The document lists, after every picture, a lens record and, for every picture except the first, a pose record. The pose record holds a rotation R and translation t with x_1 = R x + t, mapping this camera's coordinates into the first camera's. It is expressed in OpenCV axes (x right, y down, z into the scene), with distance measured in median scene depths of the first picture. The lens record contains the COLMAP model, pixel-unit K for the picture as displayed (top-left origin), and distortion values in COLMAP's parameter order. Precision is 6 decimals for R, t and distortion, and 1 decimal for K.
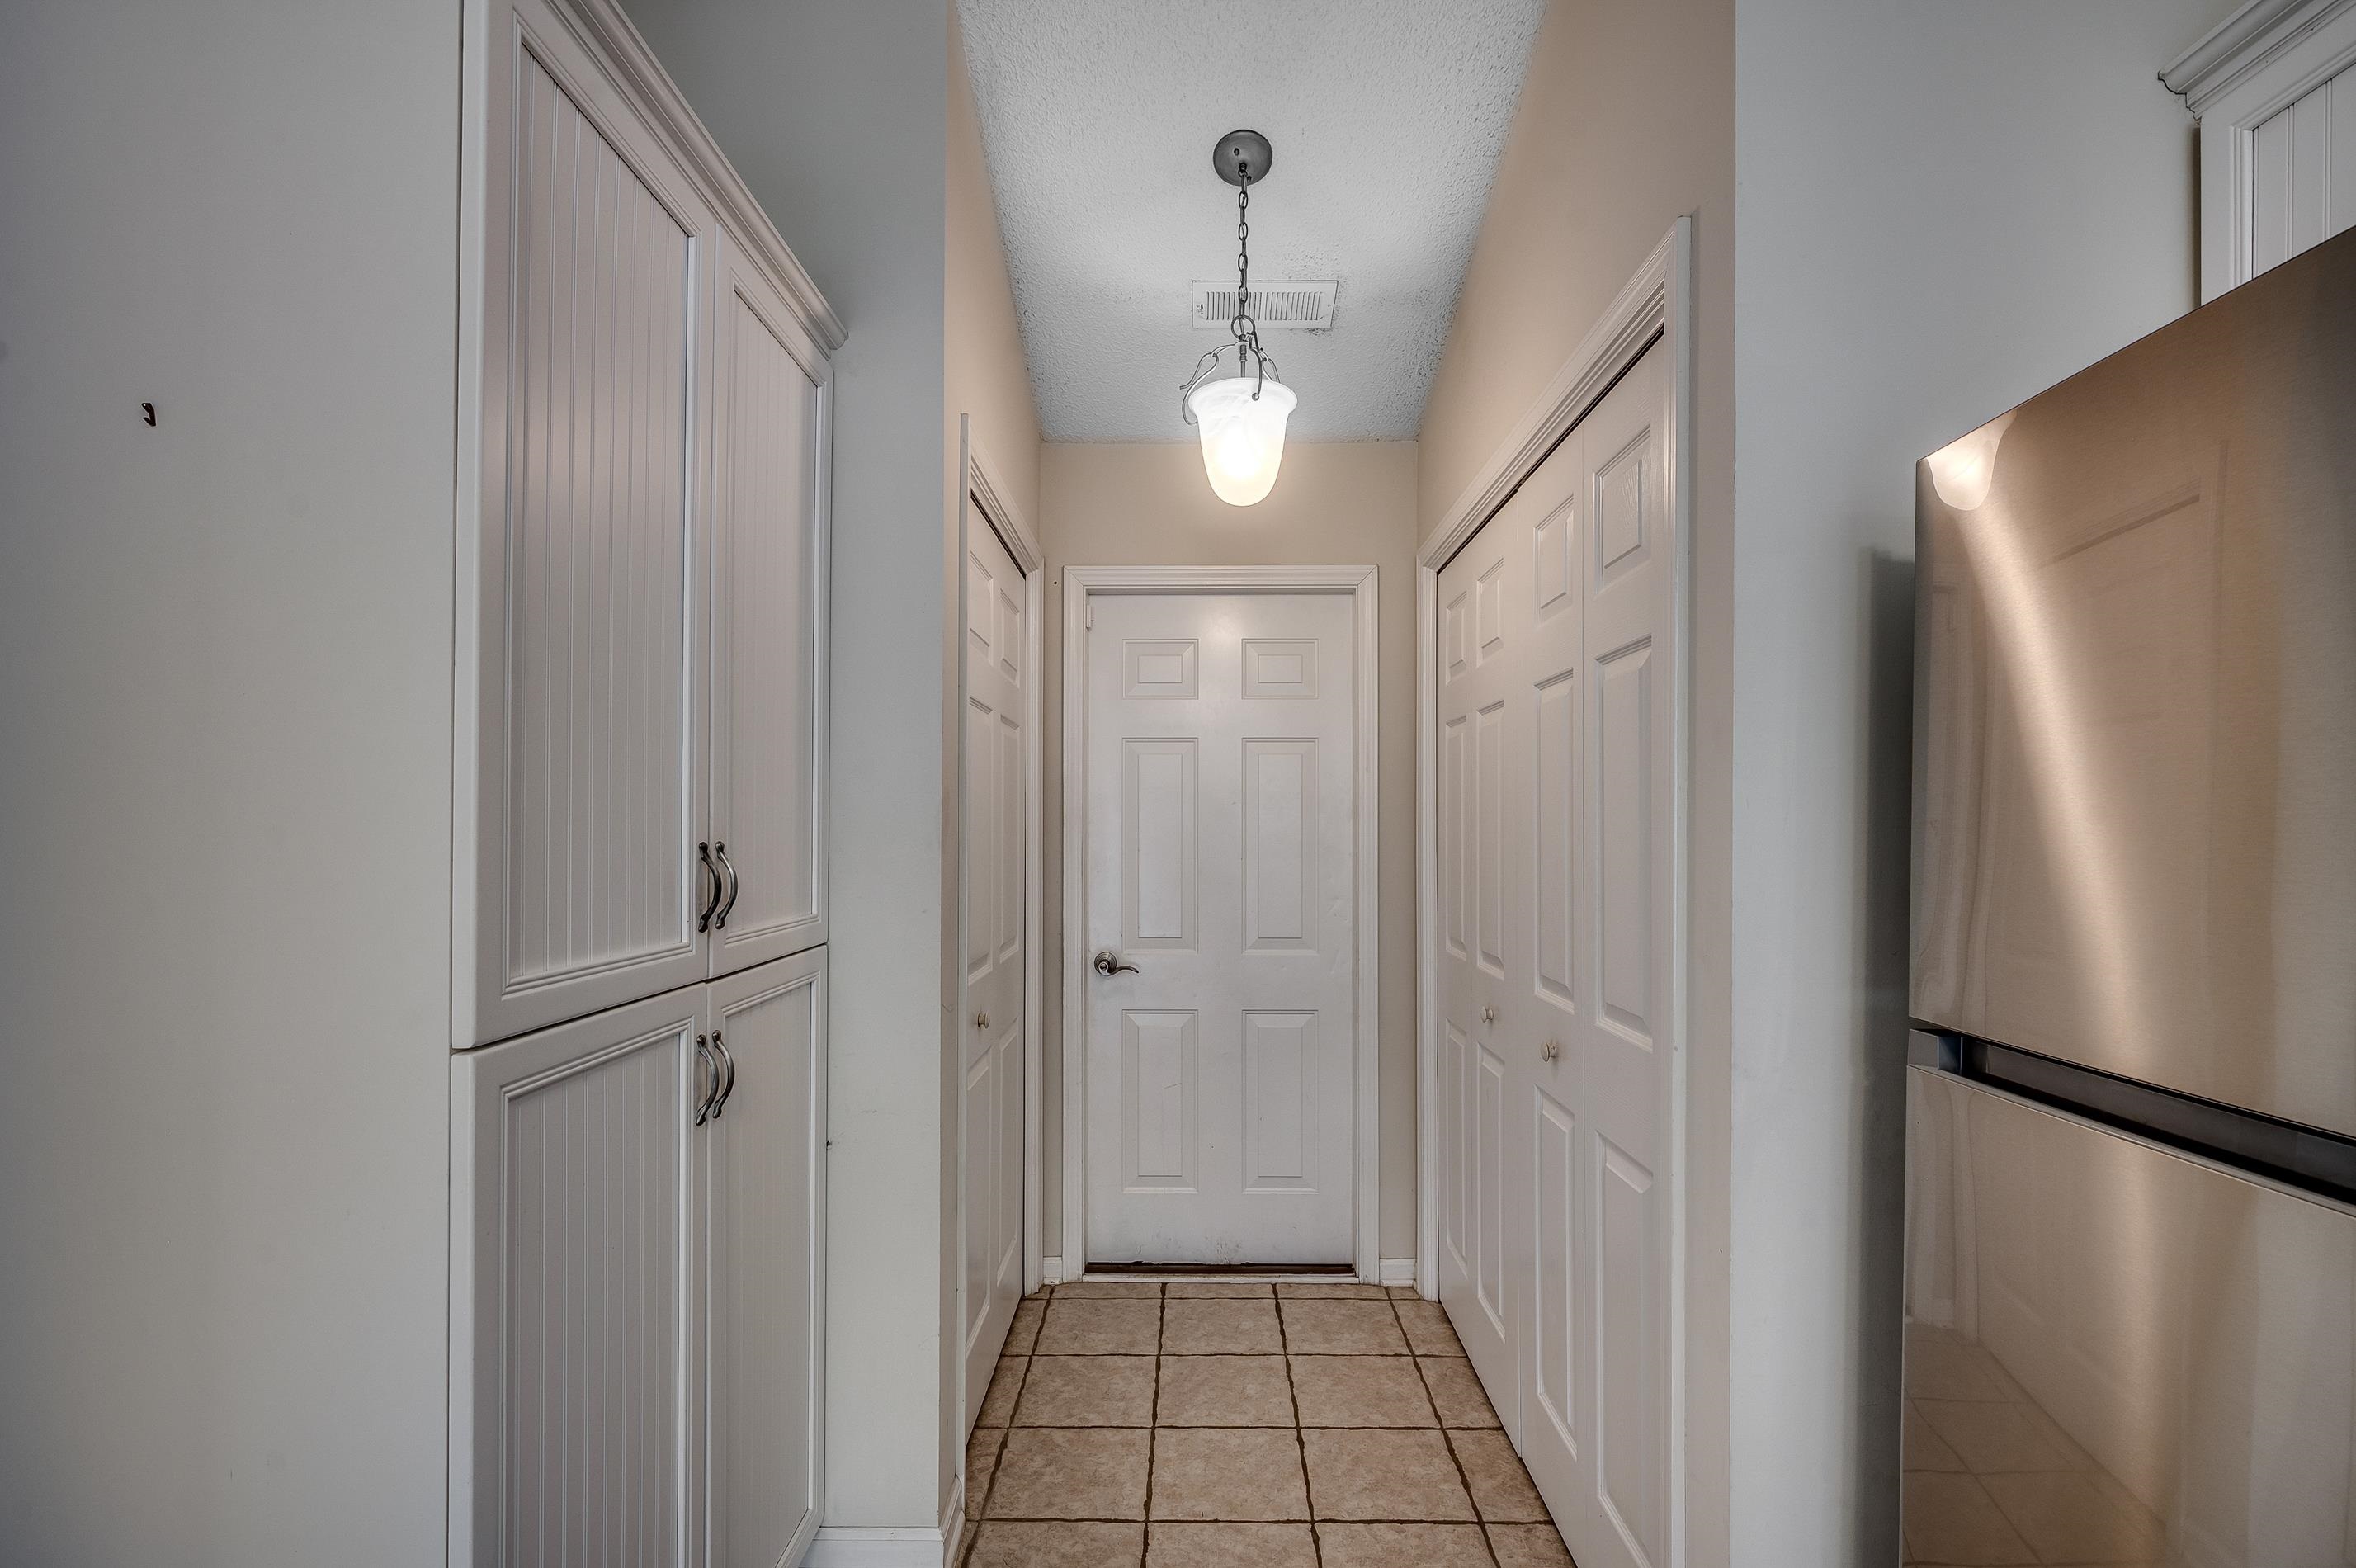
lens RADIAL K [[1058.6, 0, 1195.1], [0, 1058.6, 828.4], [0, 0, 1]] dist [-0.006135, 0.001272]
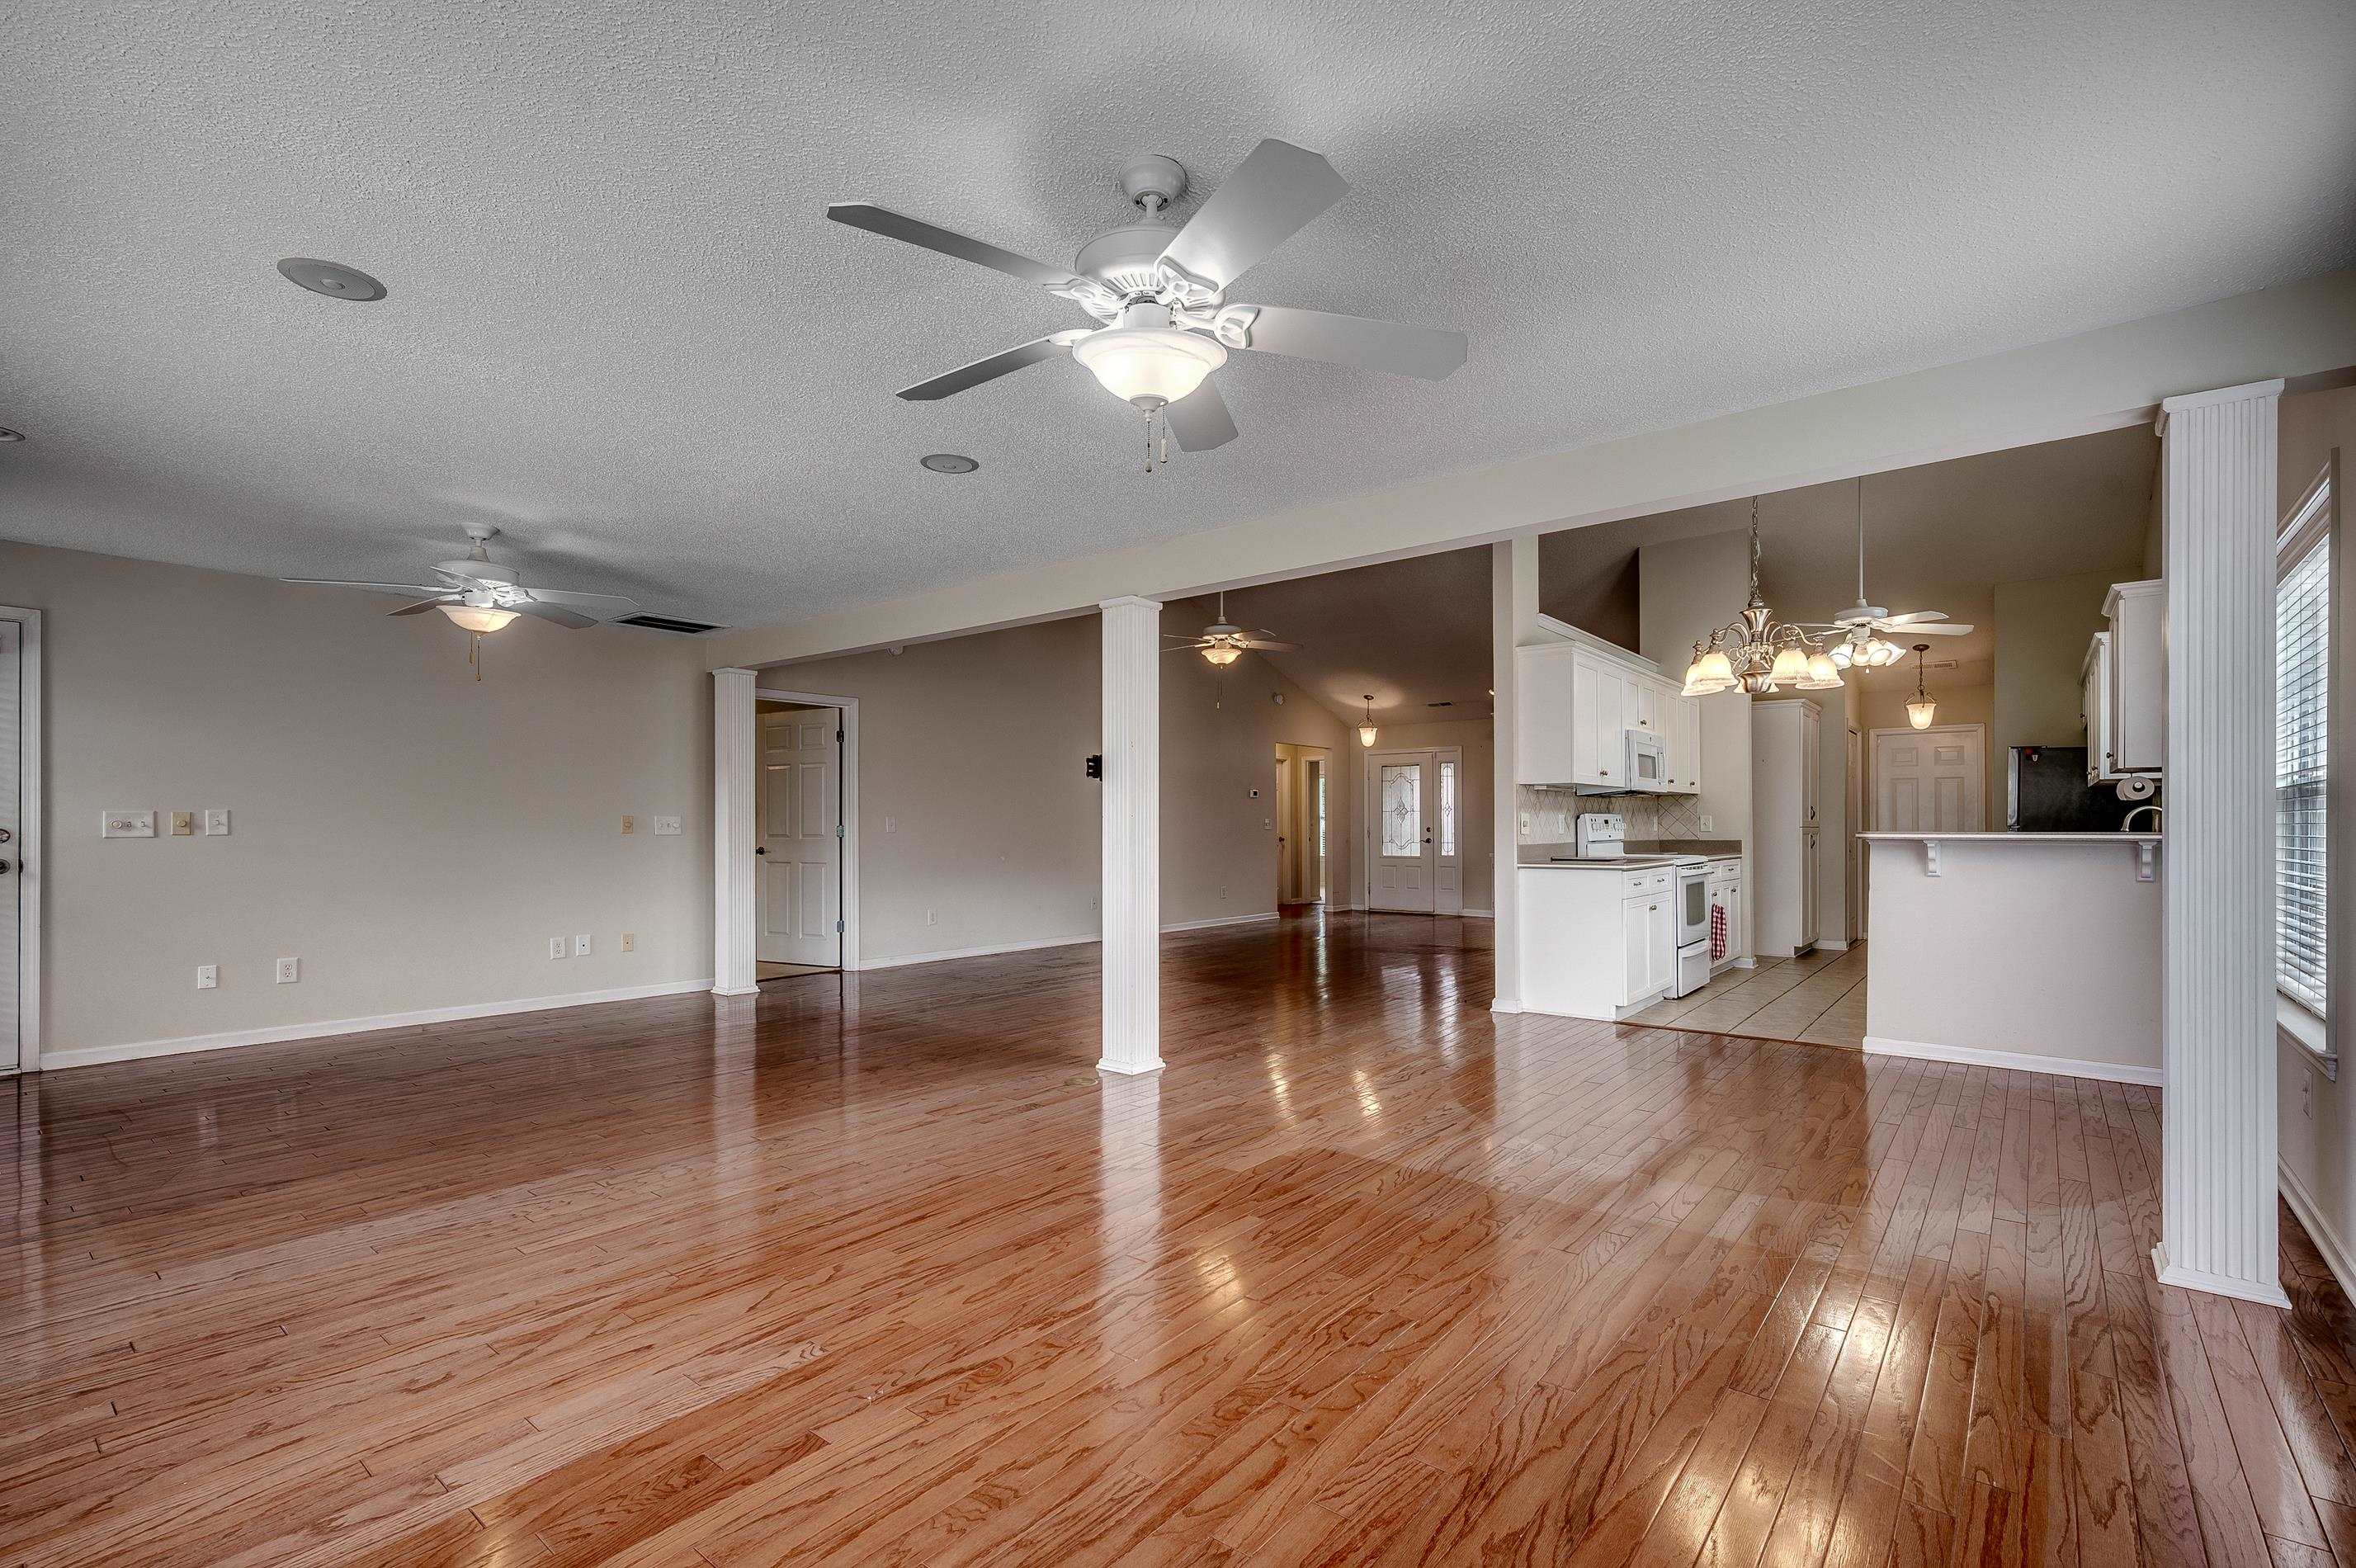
lens RADIAL K [[1058.6, 0, 1188.6], [0, 1058.6, 819.9], [0, 0, 1]] dist [-0.006135, 0.001272]
pose [[0.777005, -0.007443, -0.629451, 0.316716], [0.004774, 0.999971, -0.005930, 0.055809], [0.629477, 0.001603, 0.777018, -3.094323]]
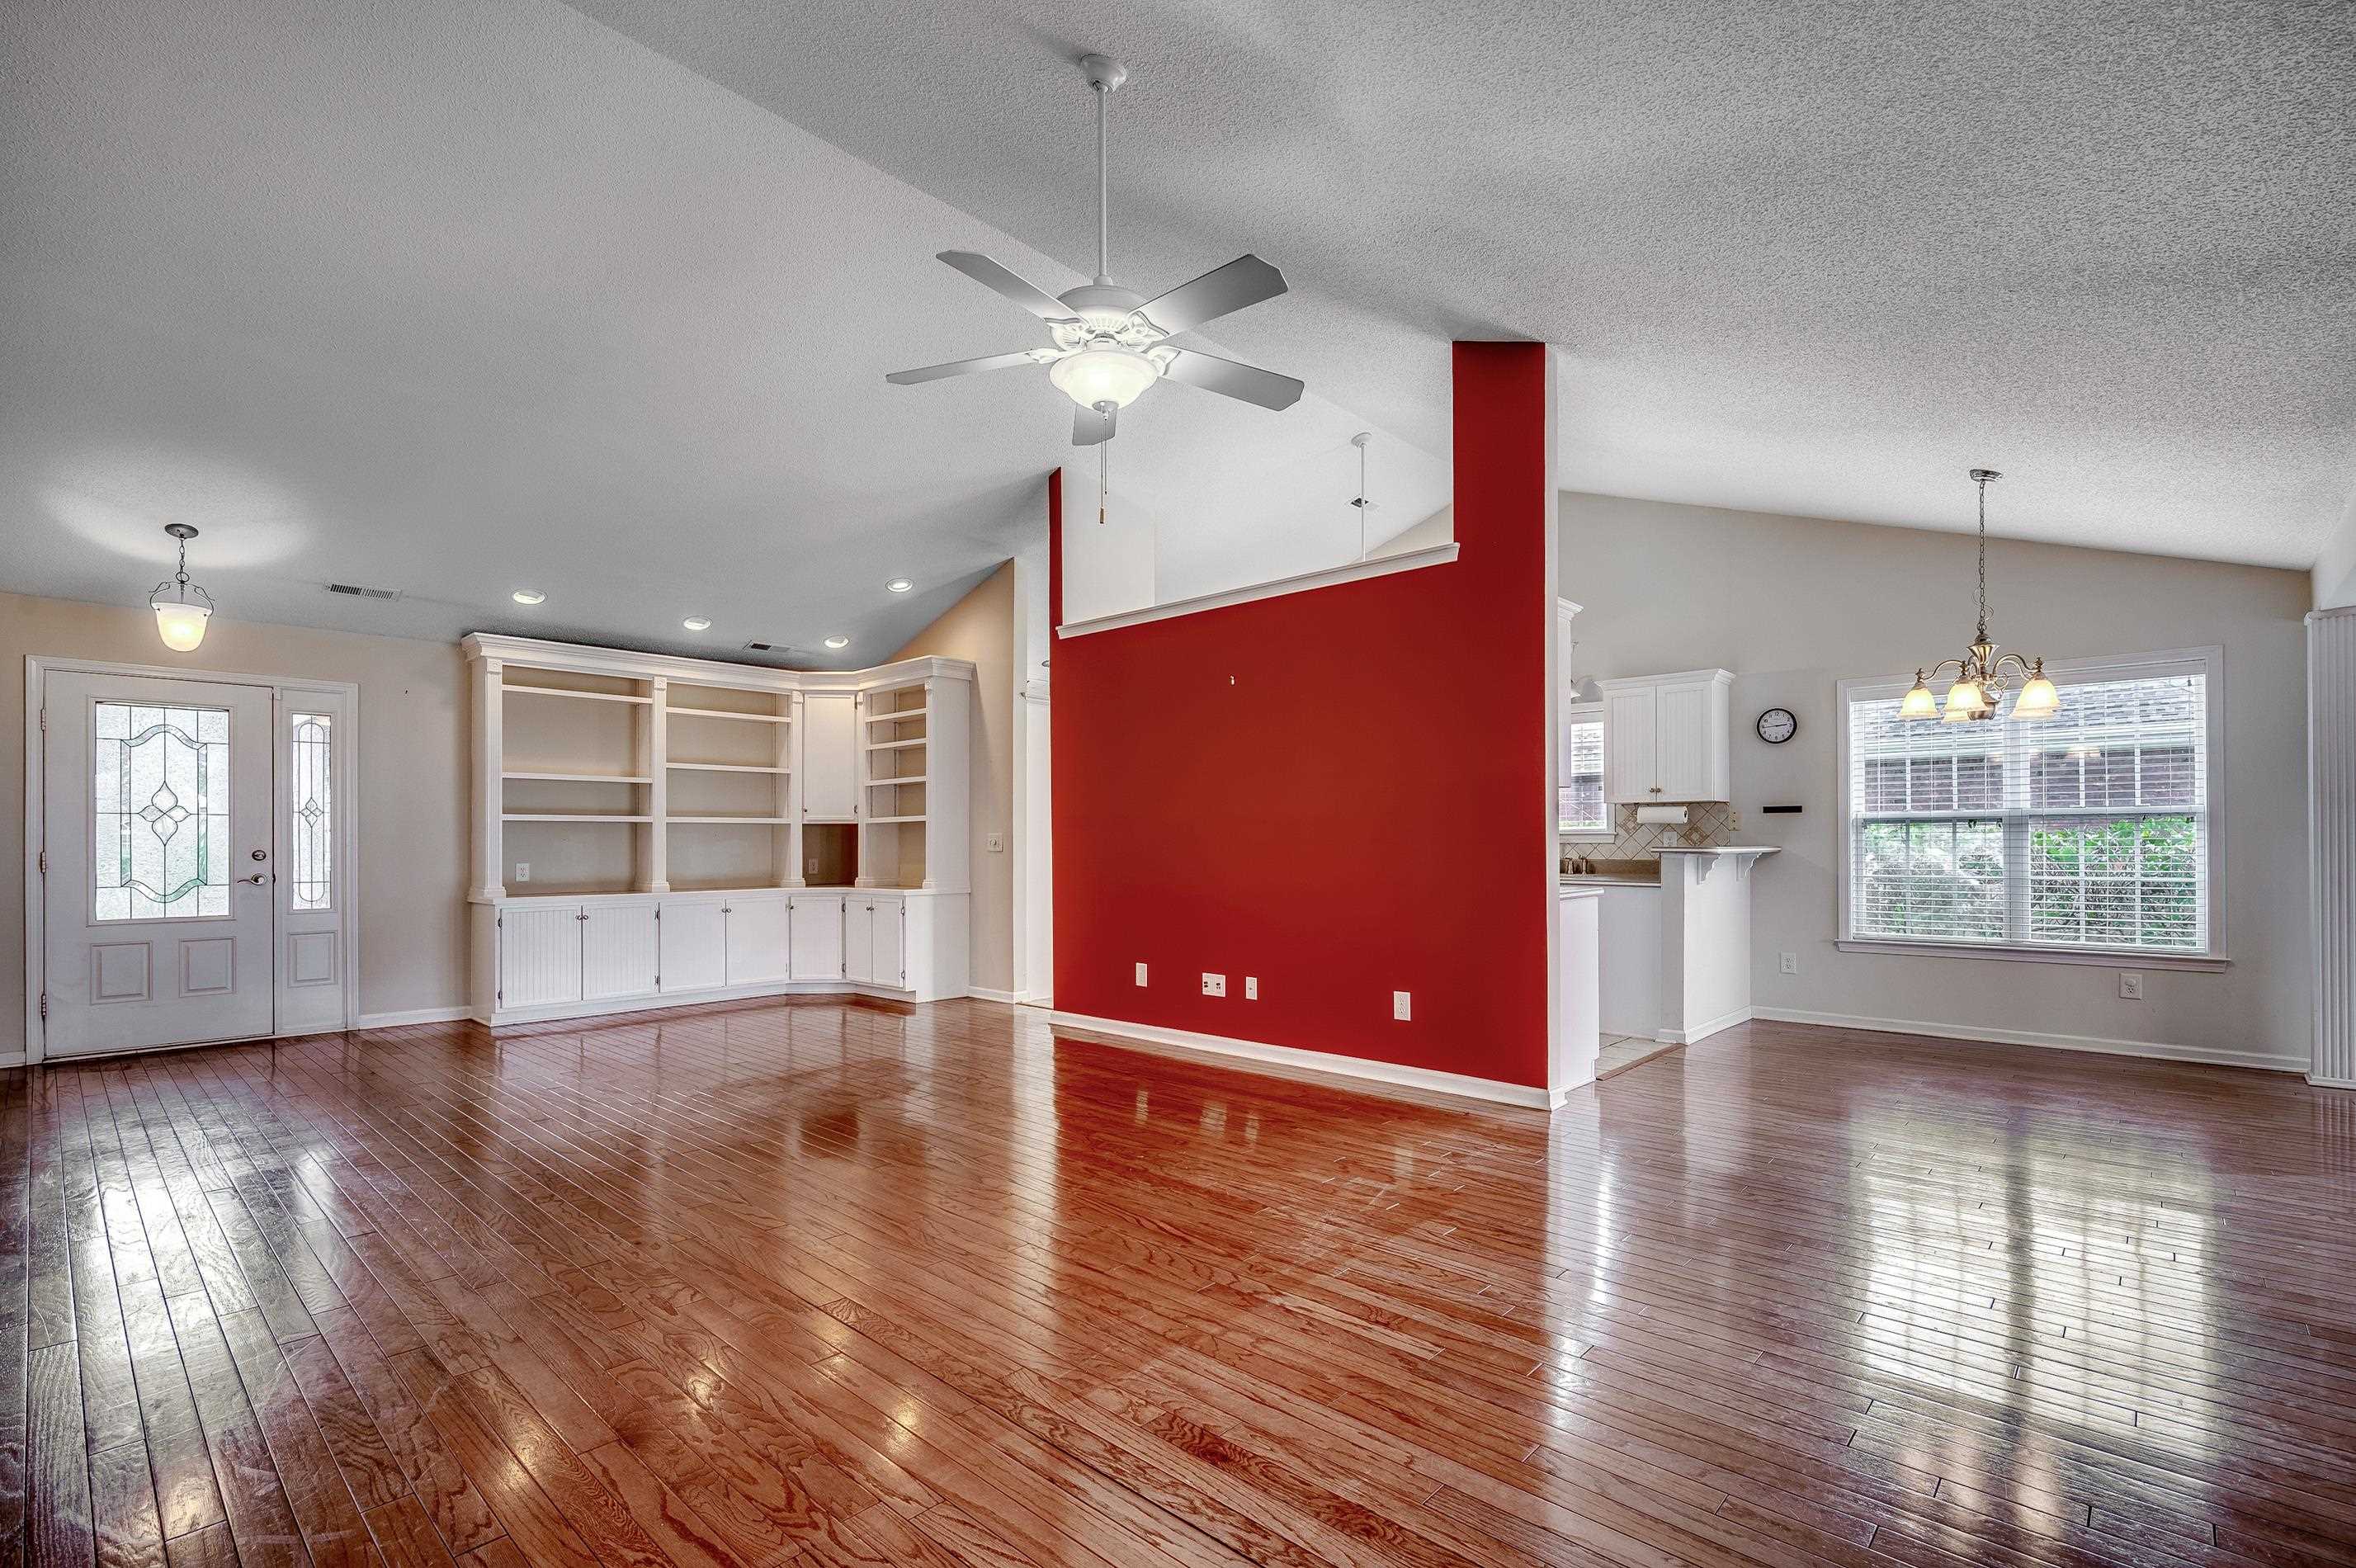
lens RADIAL K [[1058.6, 0, 1181.6], [0, 1058.6, 836.2], [0, 0, 1]] dist [-0.006135, 0.001272]
pose [[0.680812, -0.000840, 0.732458, -1.989633], [0.003894, 0.999989, -0.002473, 0.050084], [-0.732448, 0.004536, 0.680808, -1.671839]]
